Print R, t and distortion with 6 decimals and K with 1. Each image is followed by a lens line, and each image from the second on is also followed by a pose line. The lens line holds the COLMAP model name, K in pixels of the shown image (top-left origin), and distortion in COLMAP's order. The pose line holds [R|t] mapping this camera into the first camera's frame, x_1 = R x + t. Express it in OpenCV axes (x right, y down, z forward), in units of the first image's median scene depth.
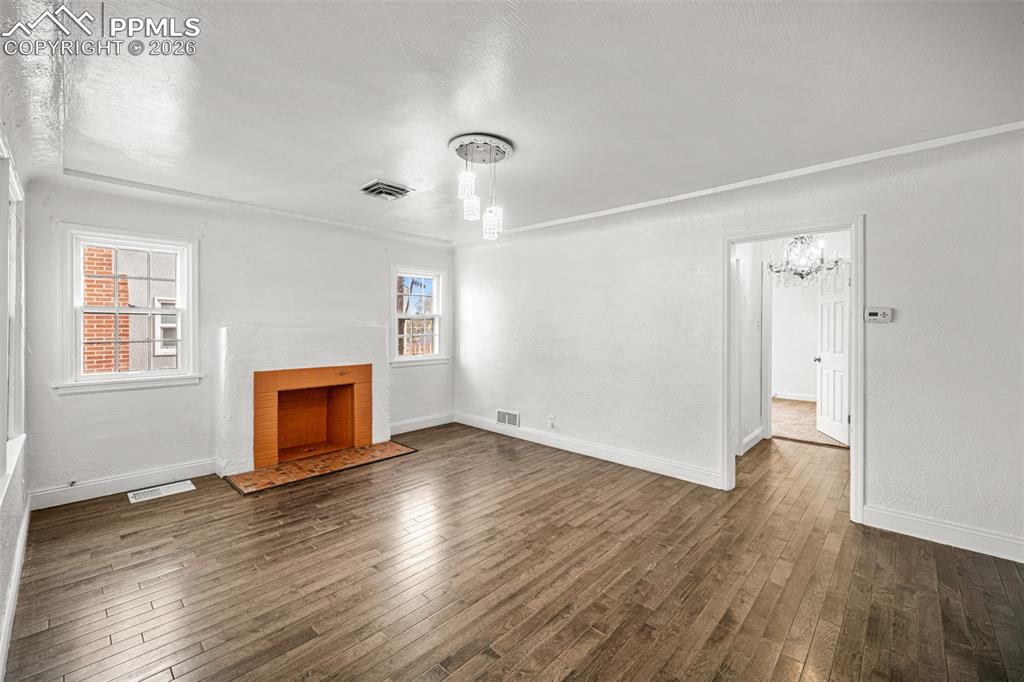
lens RADIAL K [[421.0, 0, 512.7], [0, 421.0, 330.2], [0, 0, 1]] dist [-0.000291, -0.000236]
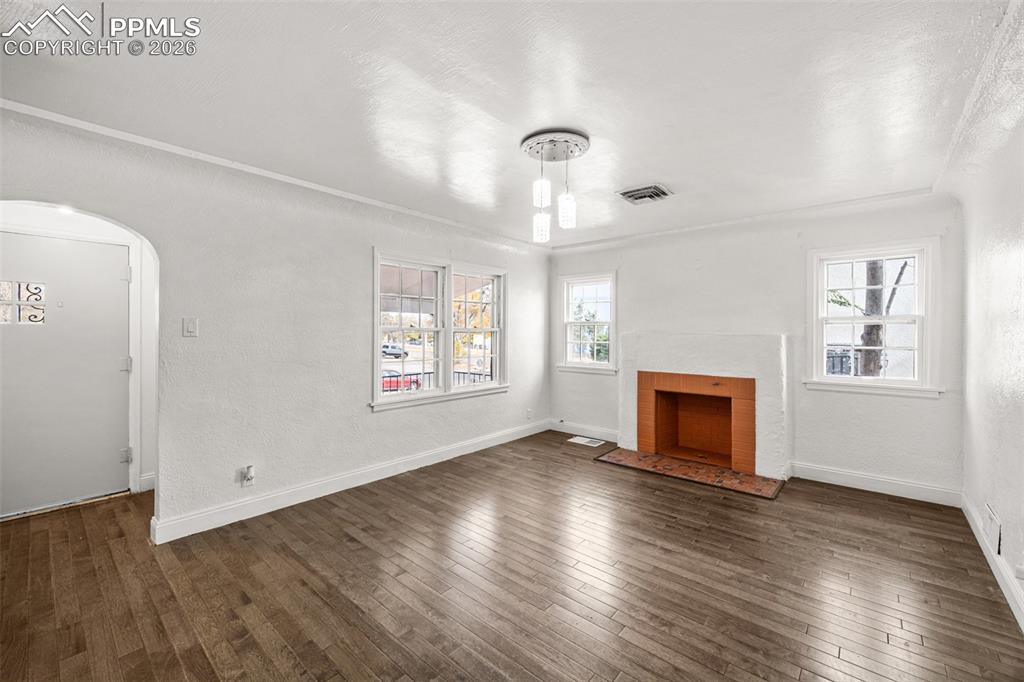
lens RADIAL K [[421.0, 0, 512.2], [0, 421.0, 336.1], [0, 0, 1]] dist [-0.000291, -0.000236]
pose [[0.031186, 0.010294, -0.999461, 0.587894], [-0.010657, 0.999894, 0.009966, -0.010328], [0.999457, 0.010341, 0.031293, 0.584127]]
